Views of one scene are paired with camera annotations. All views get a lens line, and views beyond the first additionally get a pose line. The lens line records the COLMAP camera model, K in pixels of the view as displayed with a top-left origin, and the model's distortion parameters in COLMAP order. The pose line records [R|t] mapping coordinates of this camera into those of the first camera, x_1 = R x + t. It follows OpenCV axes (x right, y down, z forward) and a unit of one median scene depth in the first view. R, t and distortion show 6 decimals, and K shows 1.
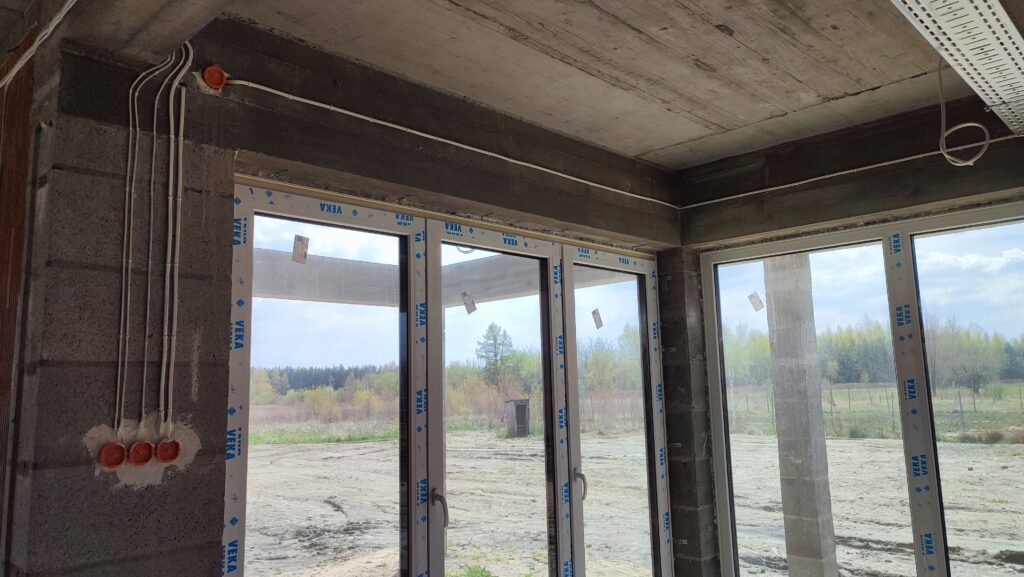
lens RADIAL K [[742.7, 0, 541.9], [0, 742.7, 282.8], [0, 0, 1]] dist [0.031693, -0.023291]
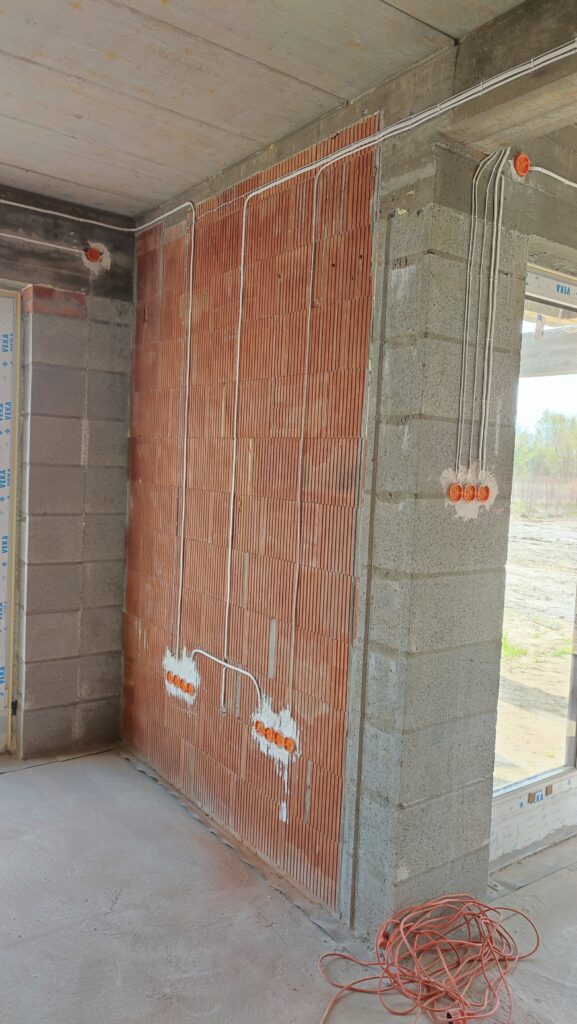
lens RADIAL K [[742.7, 0, 297.6], [0, 742.7, 516.3], [0, 0, 1]] dist [0.031693, -0.023291]
pose [[0.981657, 0.088731, -0.168750, -0.578034], [-0.050899, 0.974945, 0.216544, 0.009371], [0.183736, -0.203982, 0.961578, -0.248993]]
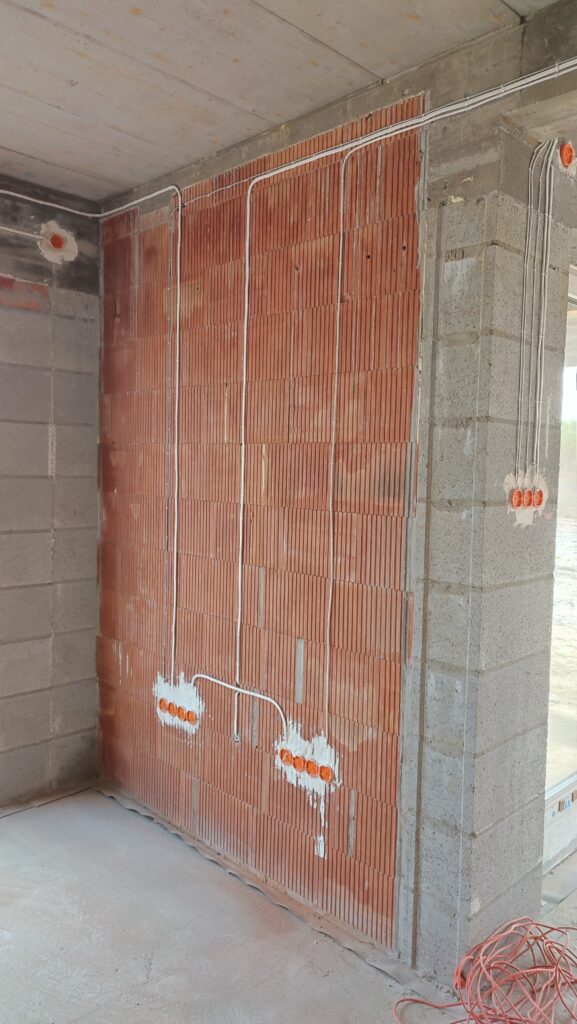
lens RADIAL K [[742.7, 0, 284.0], [0, 742.7, 514.8], [0, 0, 1]] dist [0.031693, -0.023291]
pose [[0.998136, 0.056208, -0.023791, -0.853921], [-0.049935, 0.976161, 0.211224, 0.020220], [0.035097, -0.209643, 0.977148, -0.171782]]
